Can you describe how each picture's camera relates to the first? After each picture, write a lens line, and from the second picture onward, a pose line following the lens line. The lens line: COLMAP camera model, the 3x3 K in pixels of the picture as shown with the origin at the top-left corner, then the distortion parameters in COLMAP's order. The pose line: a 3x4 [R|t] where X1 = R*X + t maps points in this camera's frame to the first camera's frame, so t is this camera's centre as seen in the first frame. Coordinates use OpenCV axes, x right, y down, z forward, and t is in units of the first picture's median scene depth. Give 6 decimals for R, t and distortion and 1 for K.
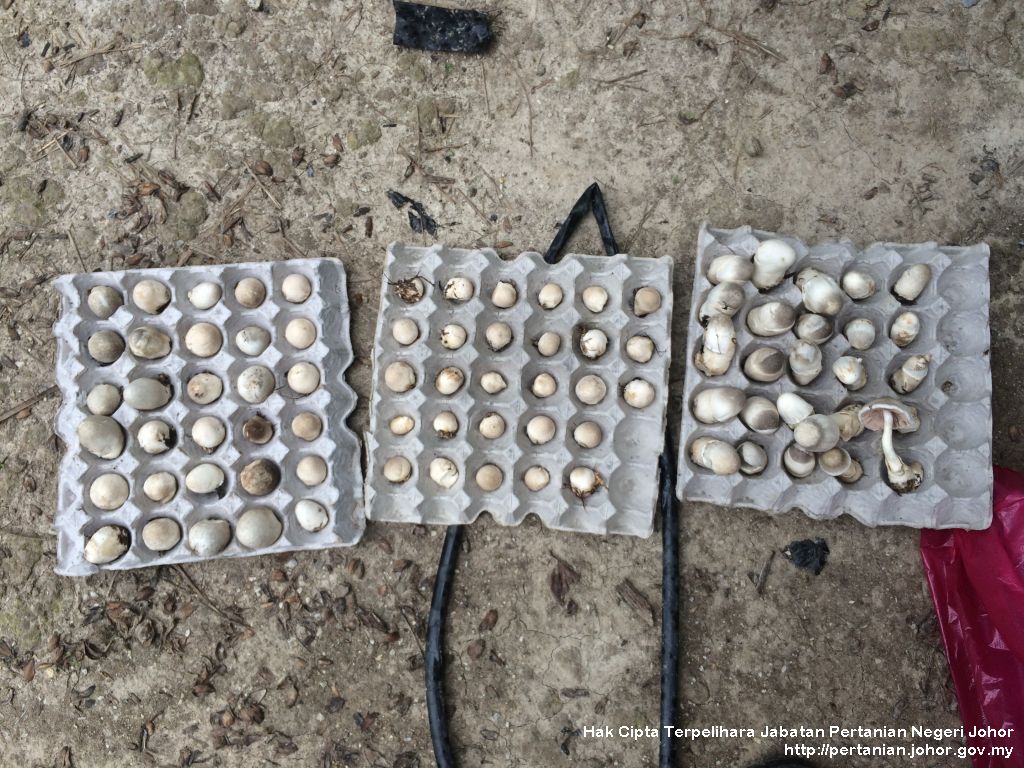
lens RADIAL K [[880.2, 0, 512.0], [0, 880.2, 384.0], [0, 0, 1]] dist [0.083035, -0.131853]
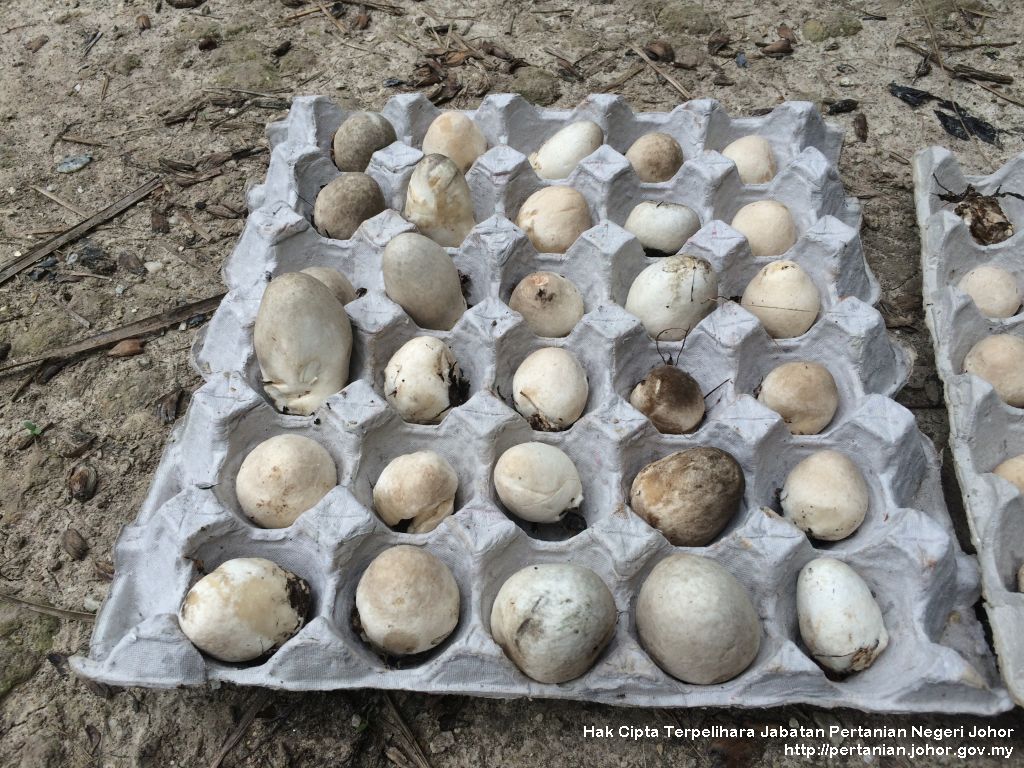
lens RADIAL K [[880.2, 0, 512.0], [0, 880.2, 384.0], [0, 0, 1]] dist [0.083035, -0.131853]
pose [[0.991612, 0.070080, -0.108606, -0.299860], [-0.116021, 0.852953, -0.508931, 0.243239], [0.056970, 0.517262, 0.853929, 0.624401]]
